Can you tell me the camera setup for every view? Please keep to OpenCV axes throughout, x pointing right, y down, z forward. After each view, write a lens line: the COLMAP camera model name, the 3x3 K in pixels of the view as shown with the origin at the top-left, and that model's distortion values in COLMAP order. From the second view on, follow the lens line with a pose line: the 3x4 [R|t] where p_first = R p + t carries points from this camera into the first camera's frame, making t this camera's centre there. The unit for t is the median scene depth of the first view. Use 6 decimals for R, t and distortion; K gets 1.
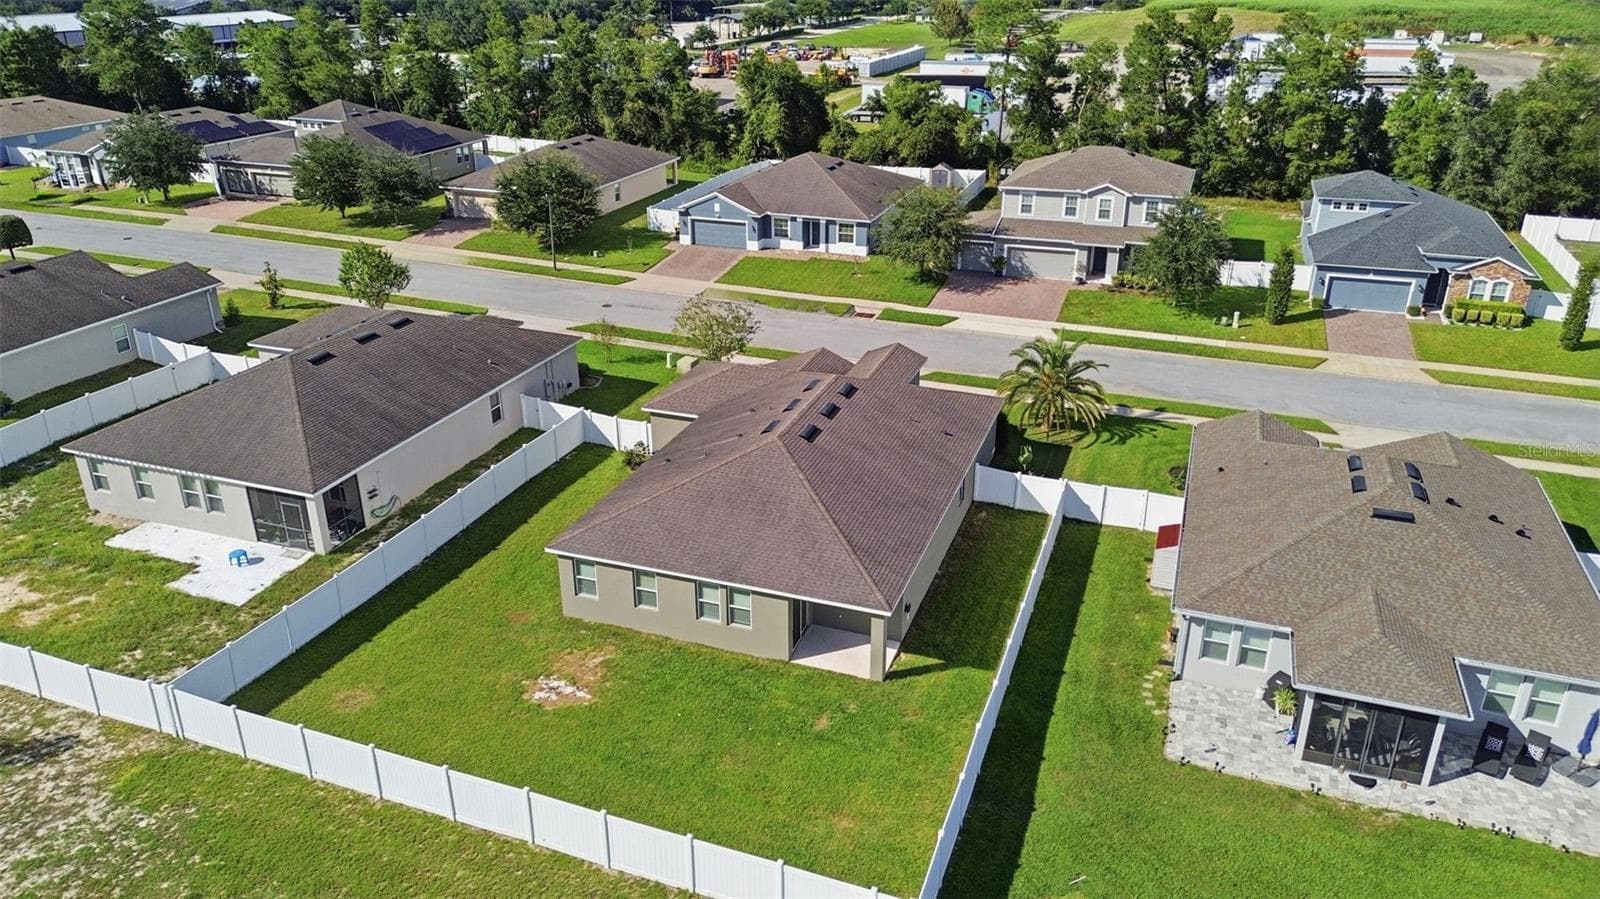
lens RADIAL K [[1148.5, 0, 792.4], [0, 1148.5, 450.9], [0, 0, 1]] dist [0.076497, -0.081649]
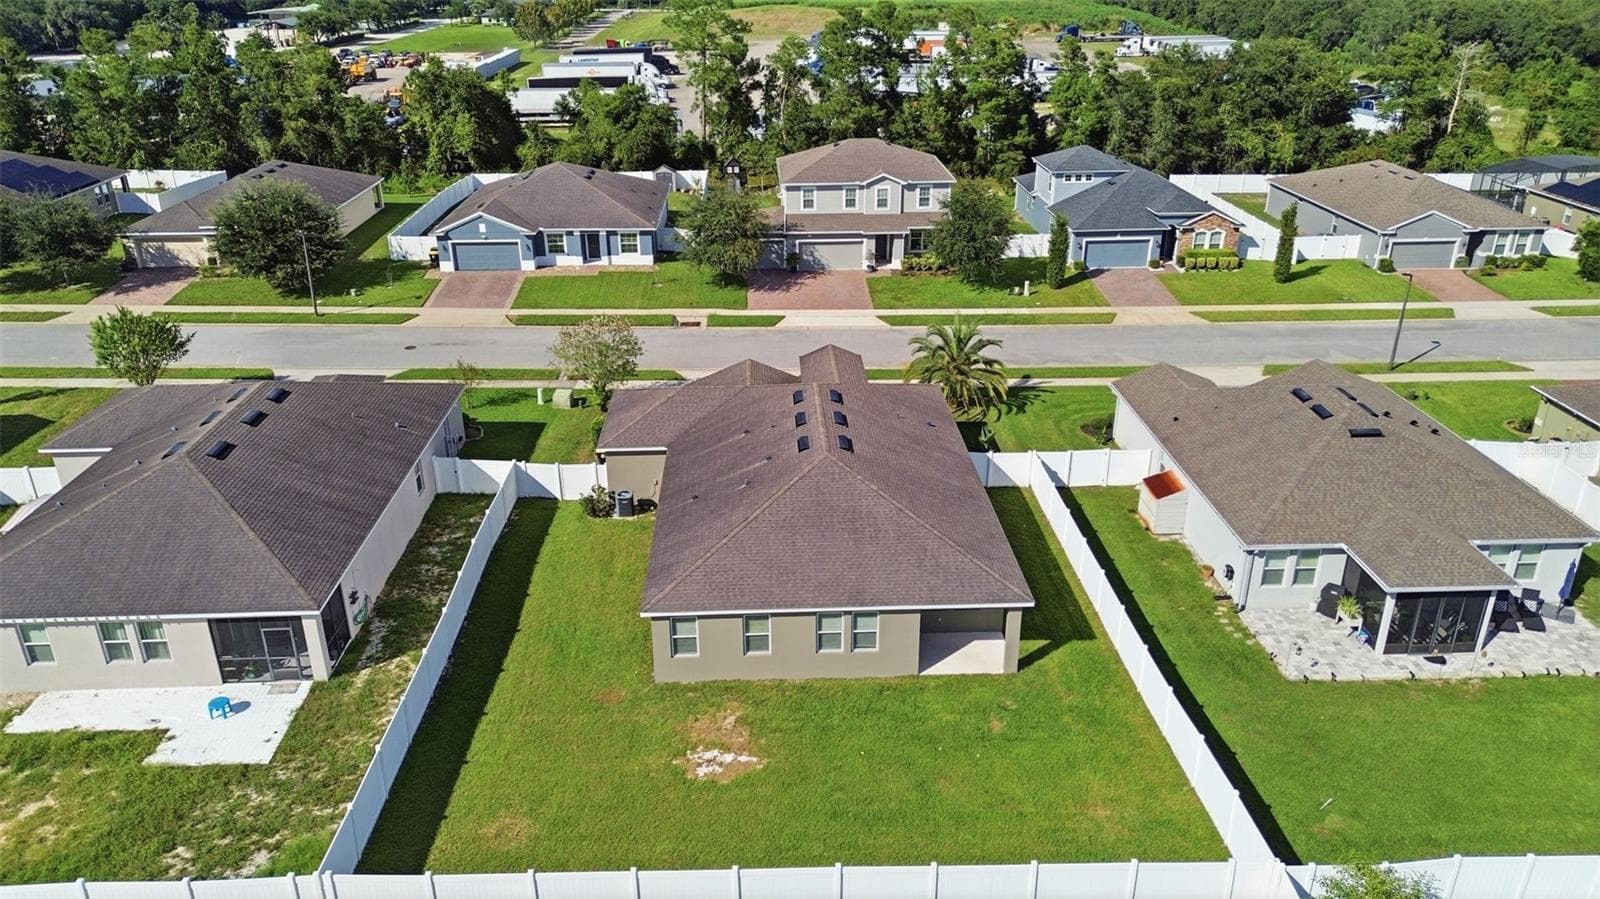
lens RADIAL K [[1148.5, 0, 808.9], [0, 1148.5, 447.7], [0, 0, 1]] dist [0.076497, -0.081649]
pose [[0.922675, -0.157642, 0.351879, -0.242785], [0.158539, 0.986998, 0.026464, -0.029151], [-0.351476, 0.031369, 0.935671, 0.064846]]
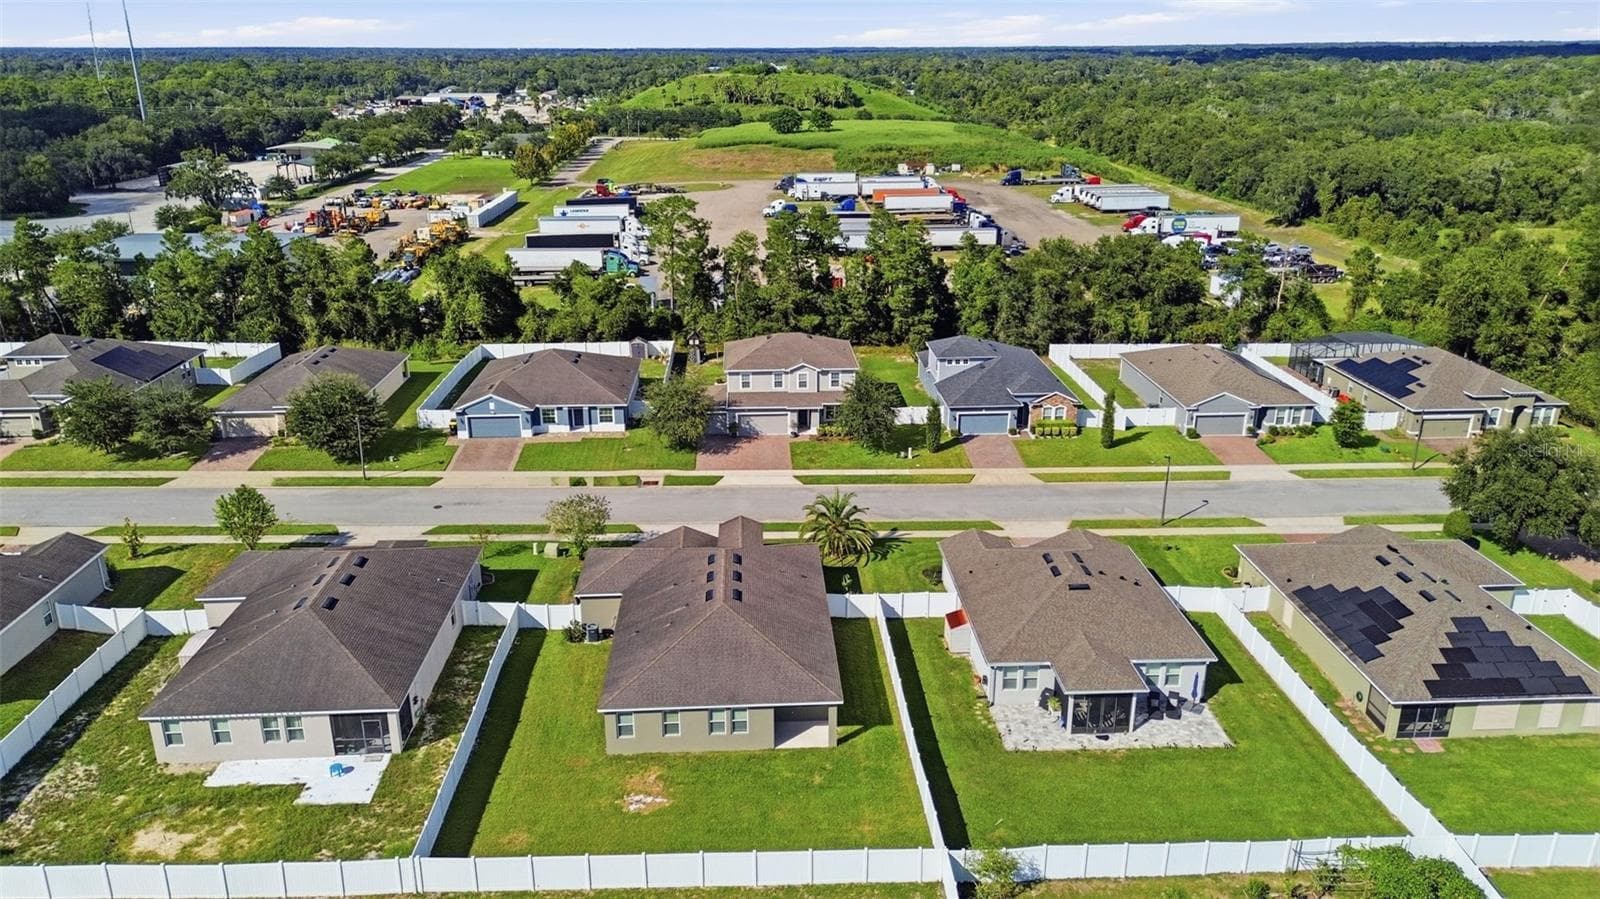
lens RADIAL K [[1148.5, 0, 809.6], [0, 1148.5, 438.0], [0, 0, 1]] dist [0.076497, -0.081649]
pose [[0.918539, -0.126501, 0.374544, -0.293801], [0.158996, 0.985631, -0.057030, -0.079663], [-0.361948, 0.111935, 0.925454, -0.302594]]
